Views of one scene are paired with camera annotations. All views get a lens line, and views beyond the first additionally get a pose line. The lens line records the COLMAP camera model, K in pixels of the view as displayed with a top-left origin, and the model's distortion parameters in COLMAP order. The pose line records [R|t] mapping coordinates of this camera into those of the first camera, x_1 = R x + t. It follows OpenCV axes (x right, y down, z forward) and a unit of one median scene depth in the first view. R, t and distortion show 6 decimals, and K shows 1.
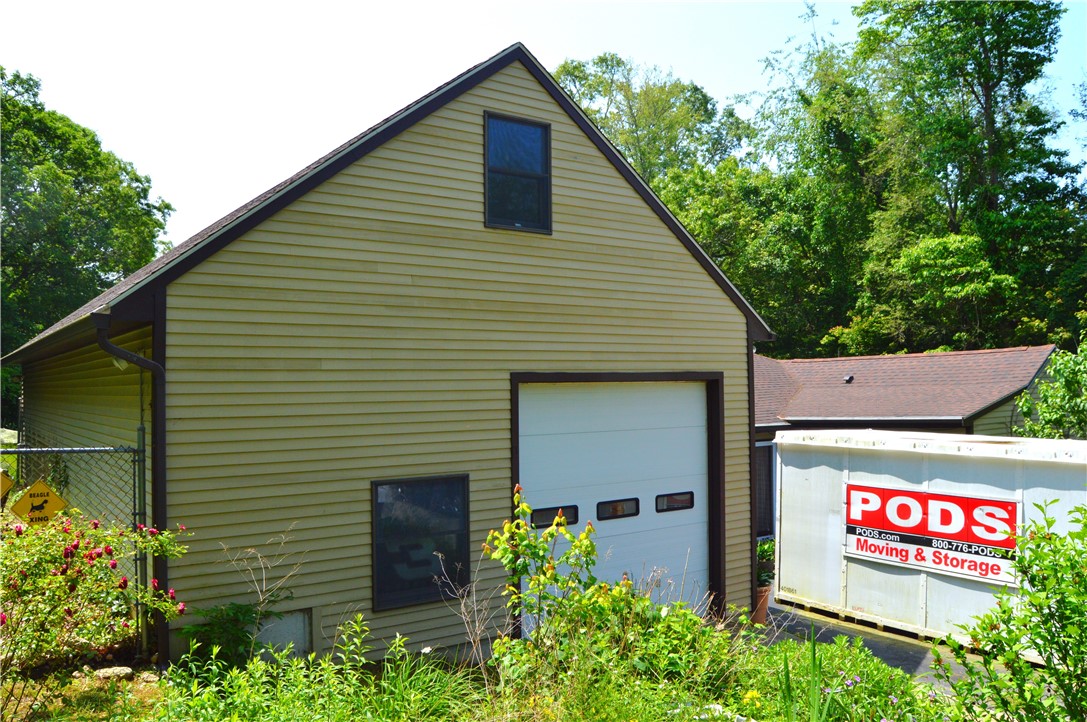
lens RADIAL K [[873.8, 0, 546.1], [0, 873.8, 362.7], [0, 0, 1]] dist [-0.076129, 0.012717]
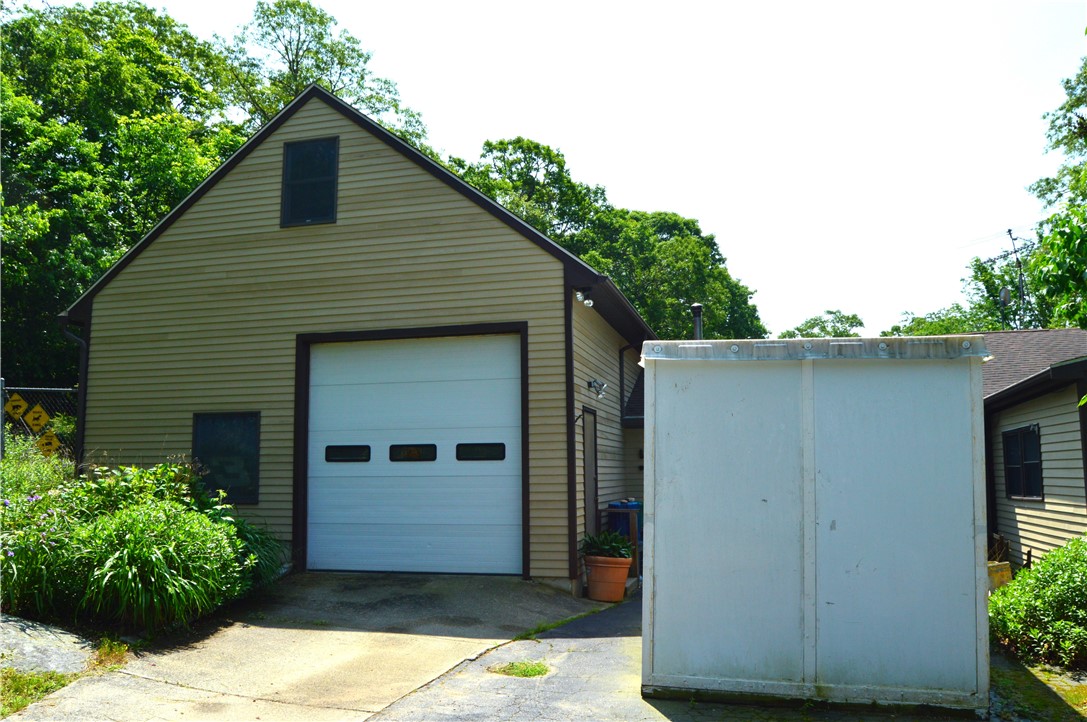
lens RADIAL K [[873.8, 0, 540.8], [0, 873.8, 362.9], [0, 0, 1]] dist [-0.076129, 0.012717]
pose [[0.637768, -0.089487, -0.765012, 1.179573], [0.021840, 0.994930, -0.098173, 0.189143], [0.769919, 0.045904, 0.636489, 0.472552]]
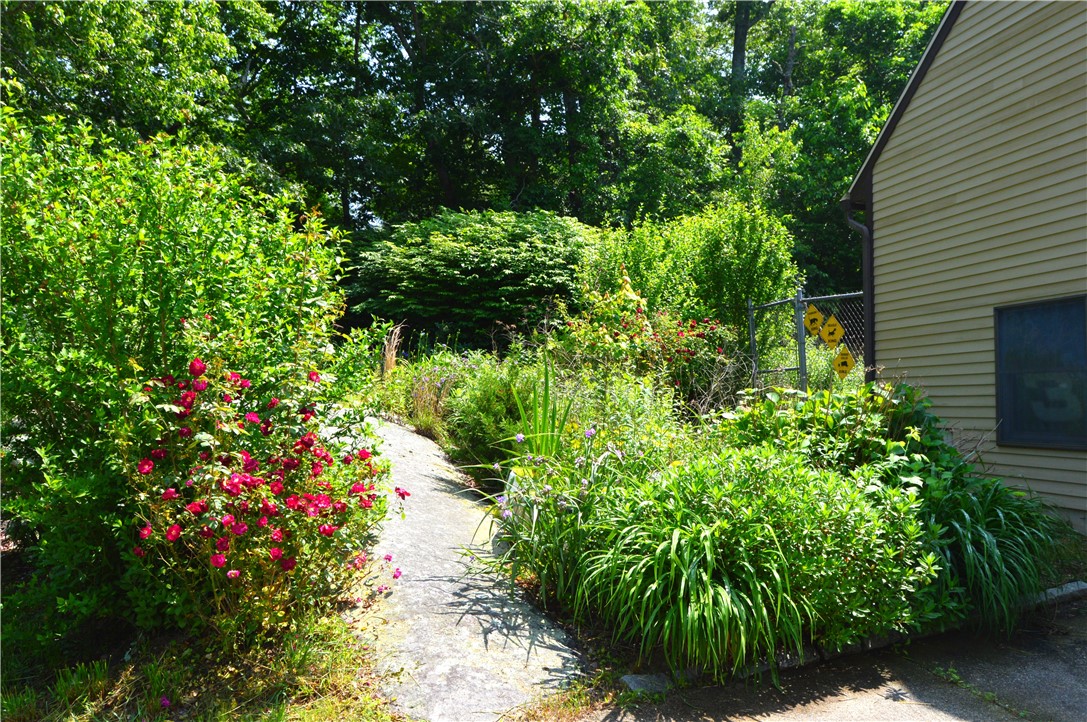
lens RADIAL K [[873.8, 0, 547.5], [0, 873.8, 352.1], [0, 0, 1]] dist [-0.076129, 0.012717]
pose [[-0.385331, -0.043286, -0.921763, 0.775291], [0.021535, 0.998205, -0.055878, 0.206466], [0.922527, -0.041382, -0.383707, 0.824202]]
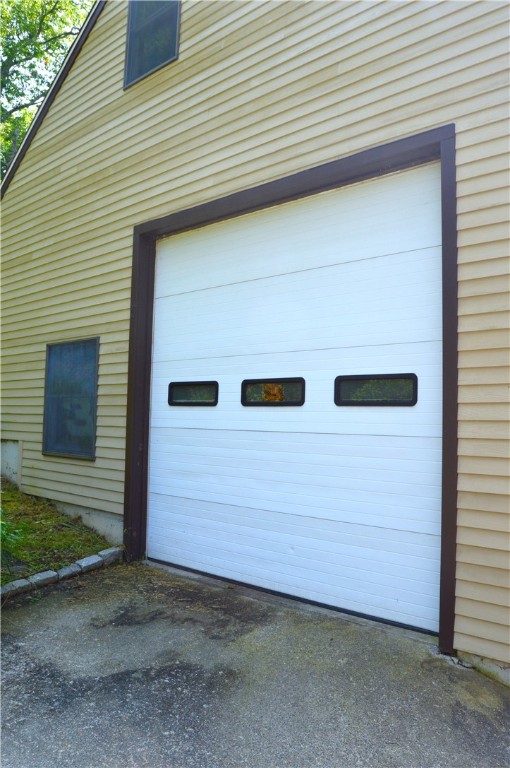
lens RADIAL K [[617.4, 0, 252.4], [0, 617.4, 381.1], [0, 0, 1]] dist [-0.076129, 0.012717]
pose [[0.196772, -0.047666, -0.979290, 0.614448], [-0.001210, 0.998805, -0.048859, 0.206918], [0.980448, 0.010800, 0.196479, 1.011661]]
